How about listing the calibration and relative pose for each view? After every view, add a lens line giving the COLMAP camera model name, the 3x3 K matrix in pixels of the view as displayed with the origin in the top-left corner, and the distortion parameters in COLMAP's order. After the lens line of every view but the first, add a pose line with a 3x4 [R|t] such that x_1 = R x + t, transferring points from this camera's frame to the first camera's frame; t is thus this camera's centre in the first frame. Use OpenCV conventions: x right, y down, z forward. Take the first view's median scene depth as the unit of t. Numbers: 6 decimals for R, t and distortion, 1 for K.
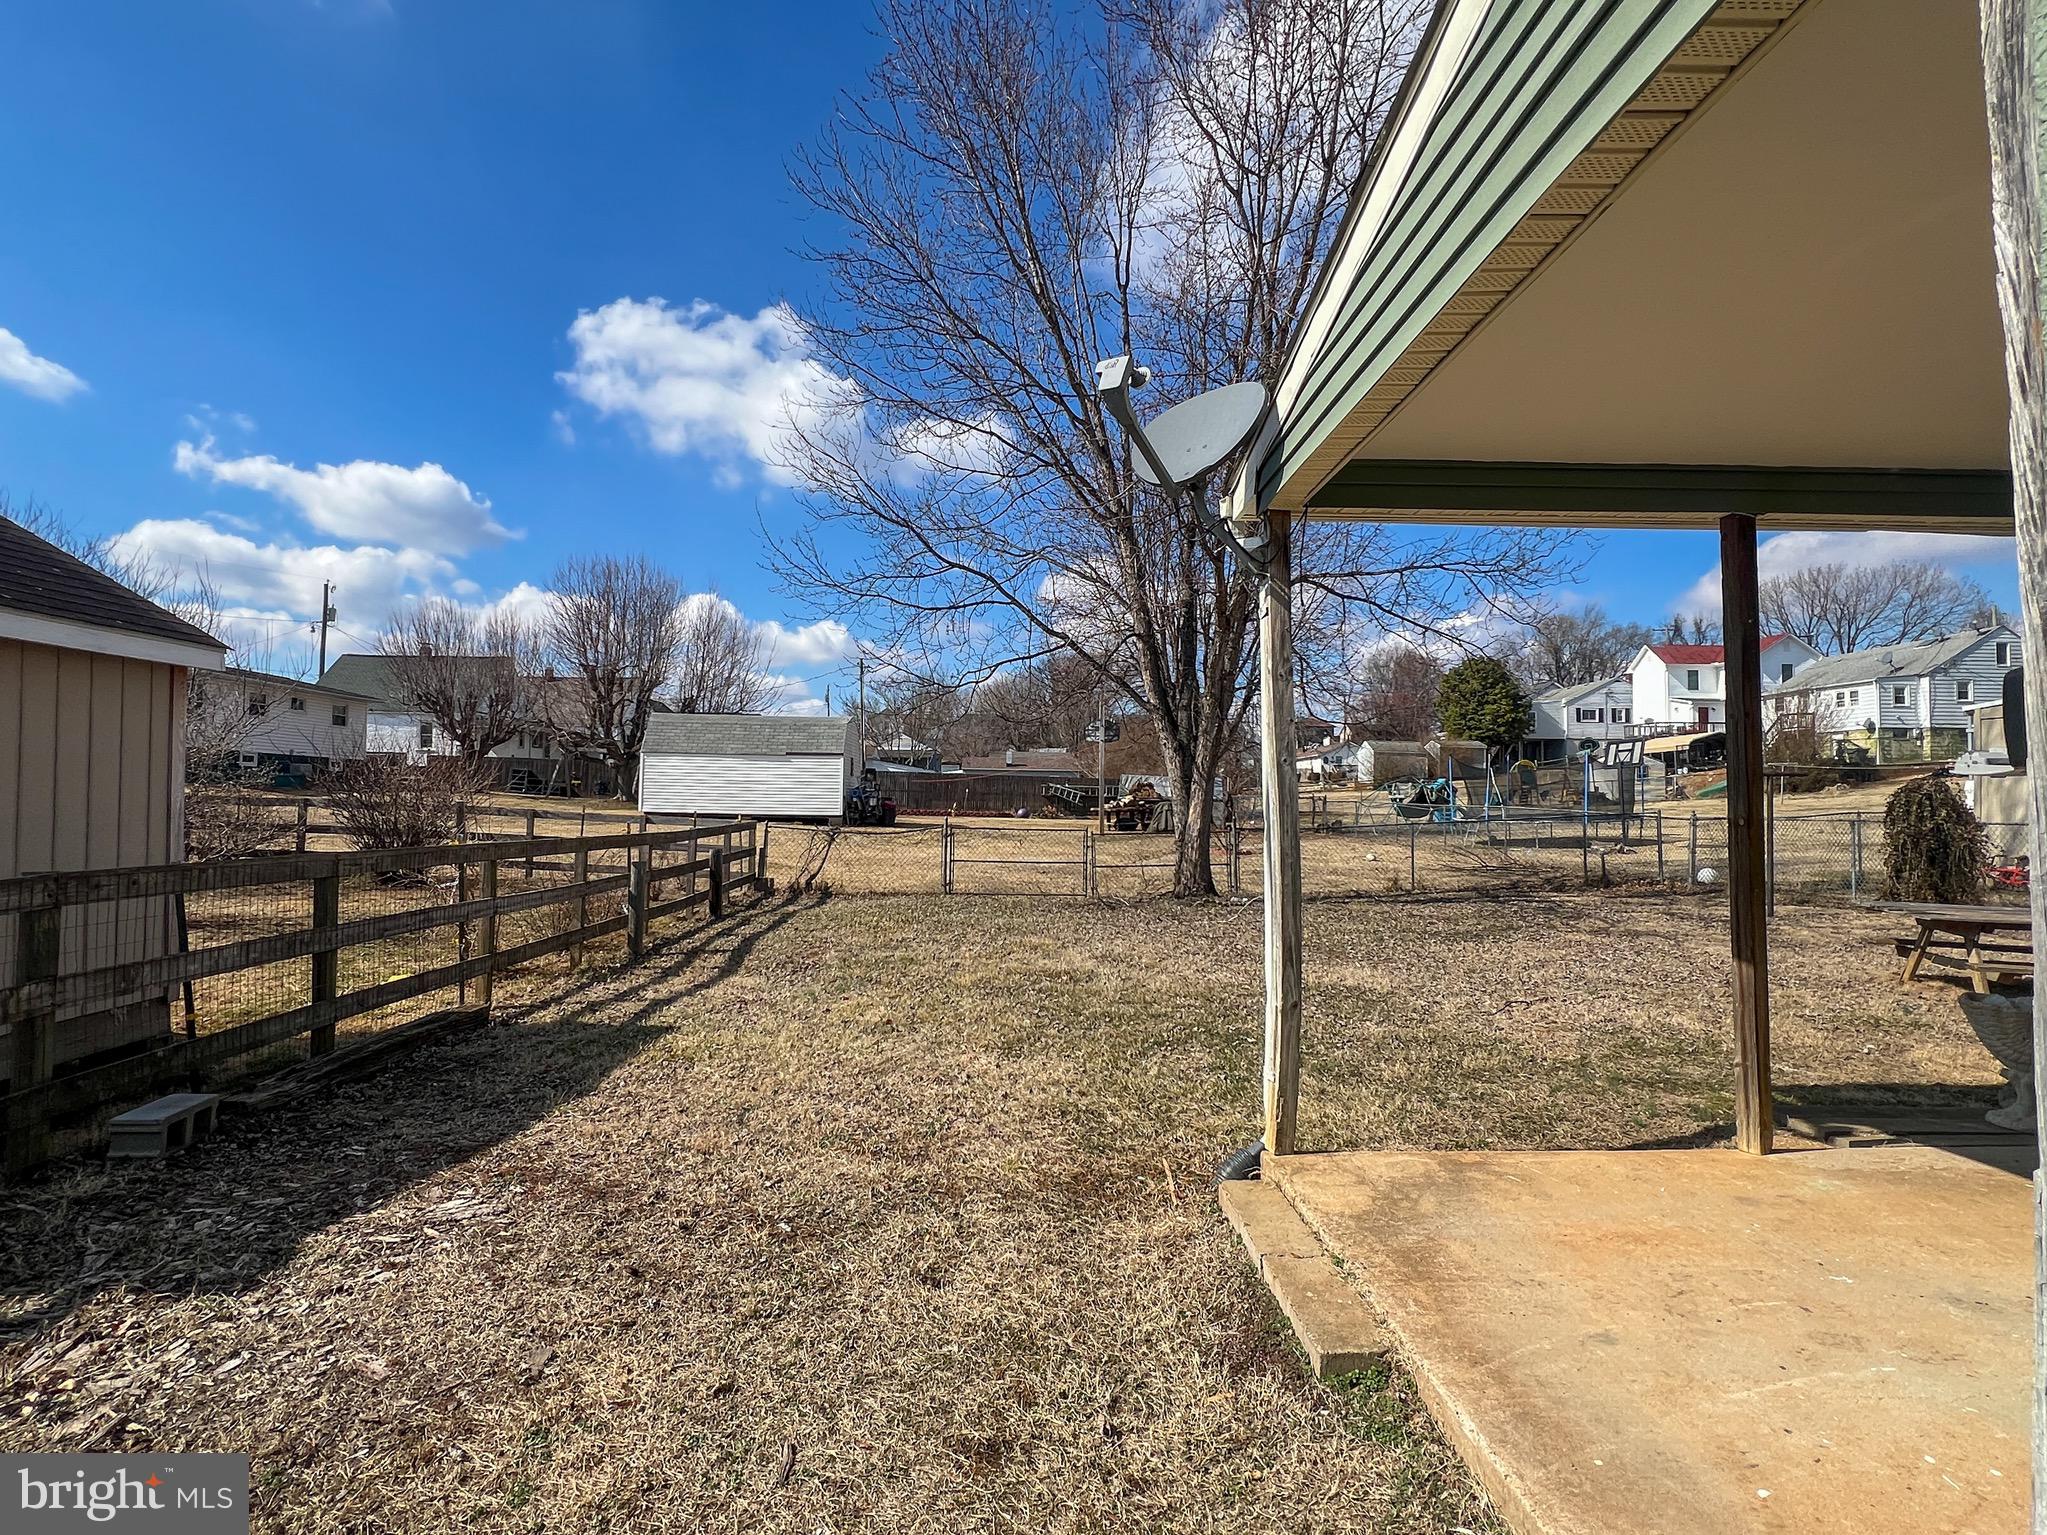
lens RADIAL K [[1030.8, 0, 1029.7], [0, 1030.8, 766.4], [0, 0, 1]] dist [-0.002499, 0.000666]
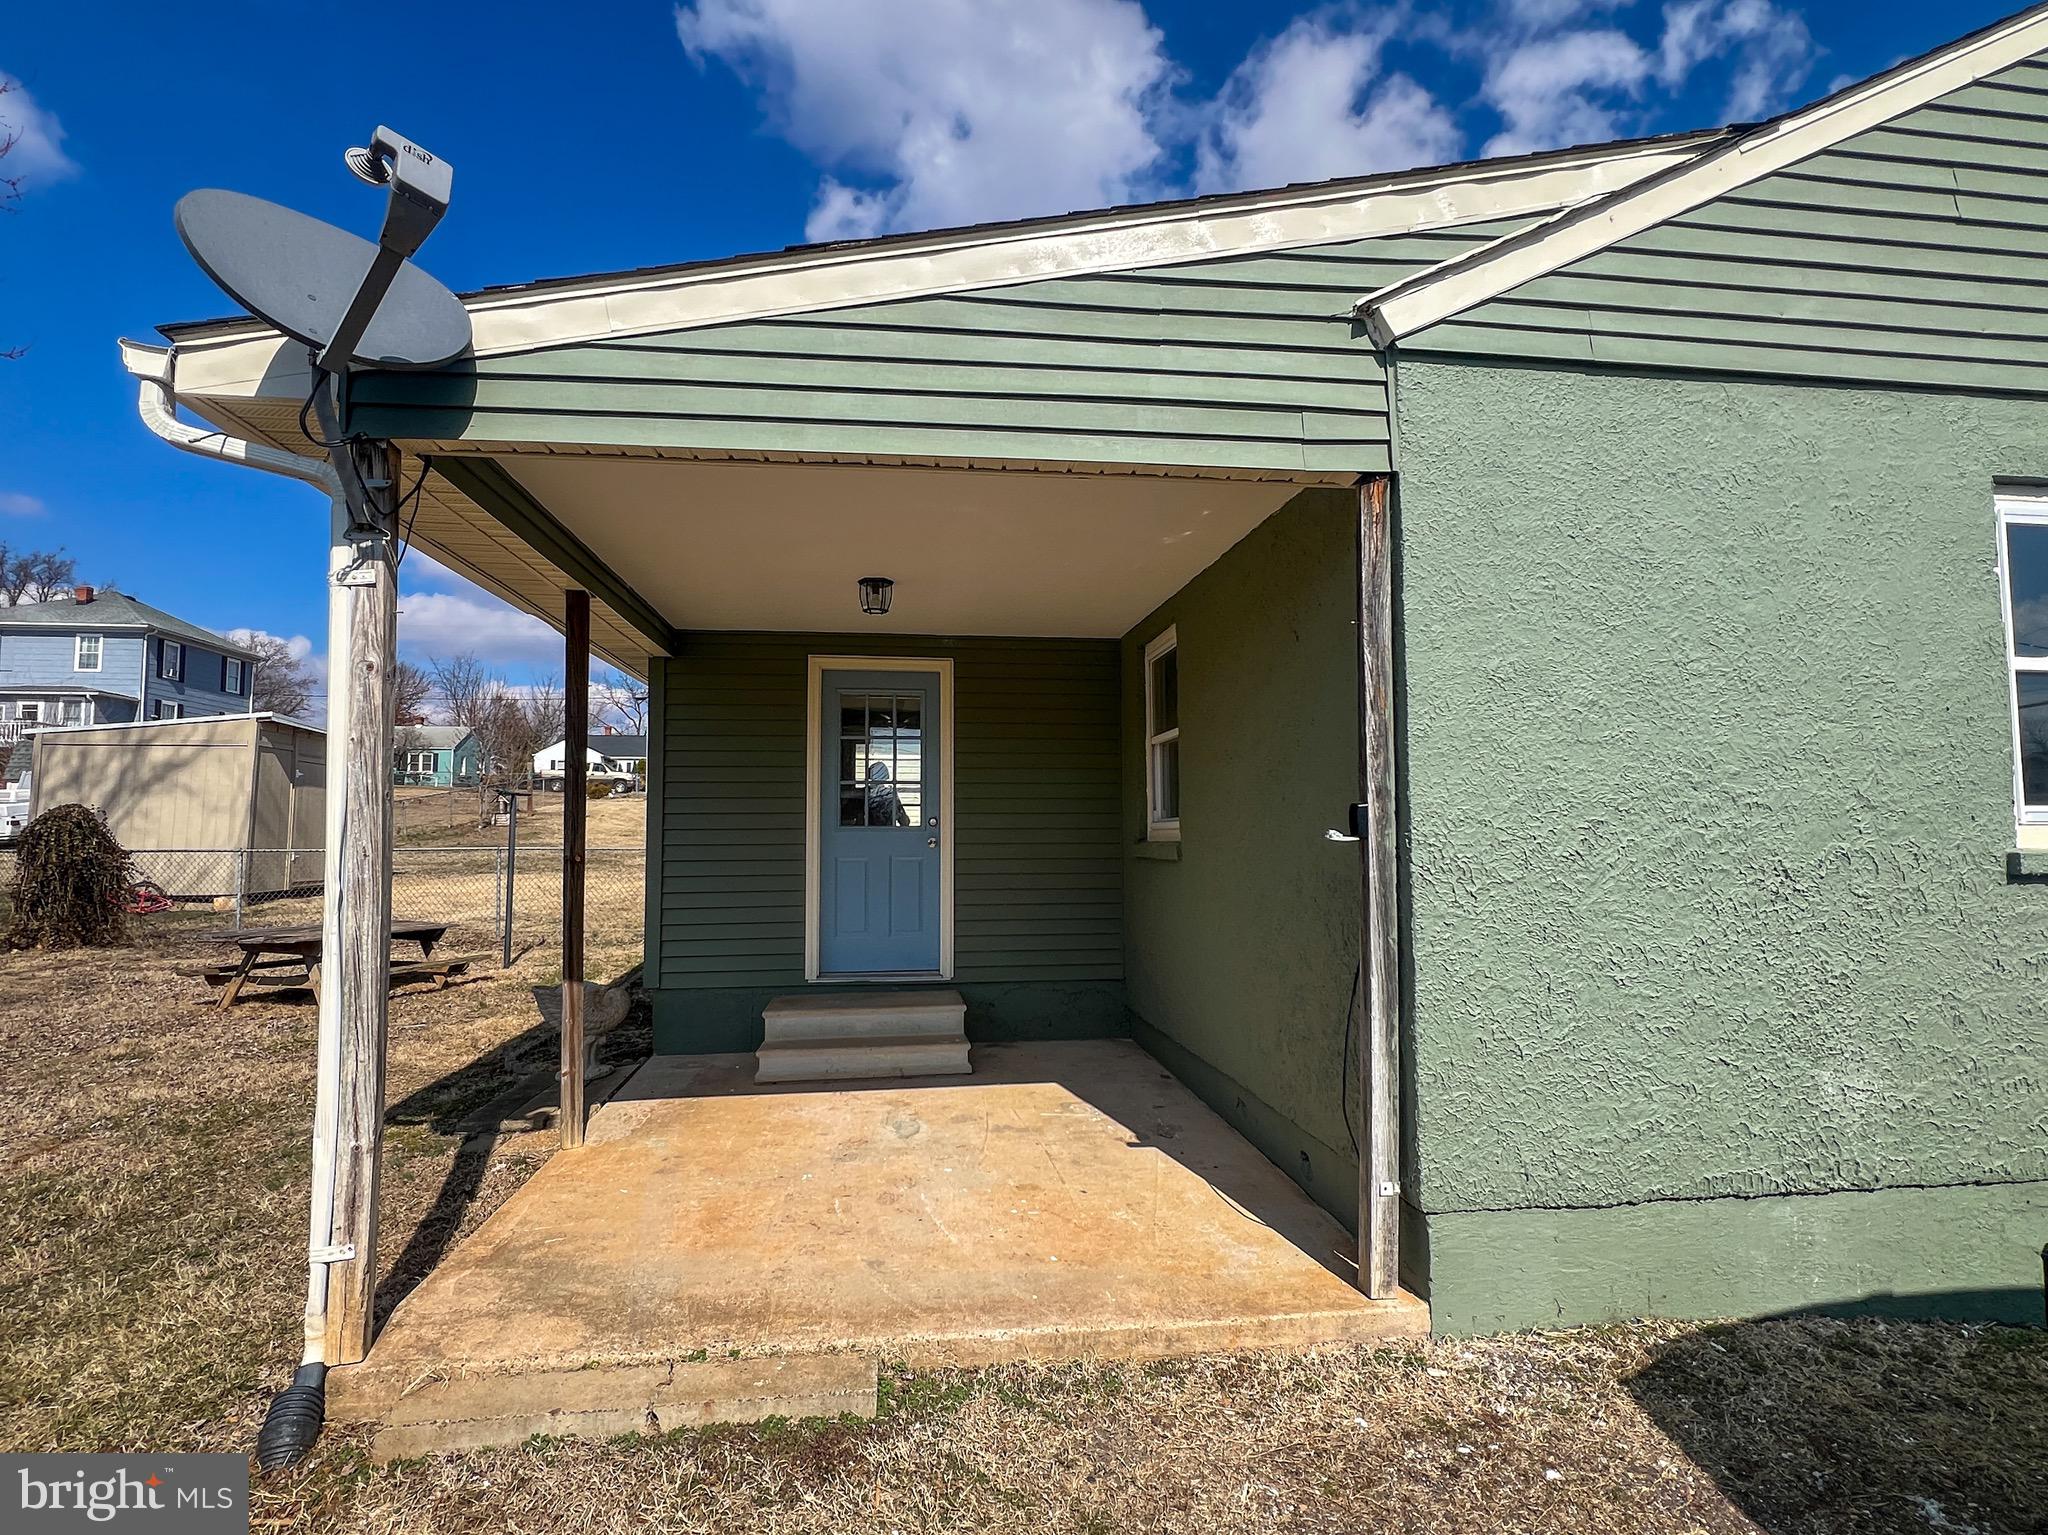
lens RADIAL K [[1016.4, 0, 1024.0], [0, 1016.4, 767.5], [0, 0, 1]] dist [-0.001160, -0.000078]
pose [[-0.091557, 0.056014, 0.994223, -0.135294], [-0.035444, 0.997601, -0.059469, 0.000391], [-0.995169, -0.040684, -0.089352, 0.168561]]
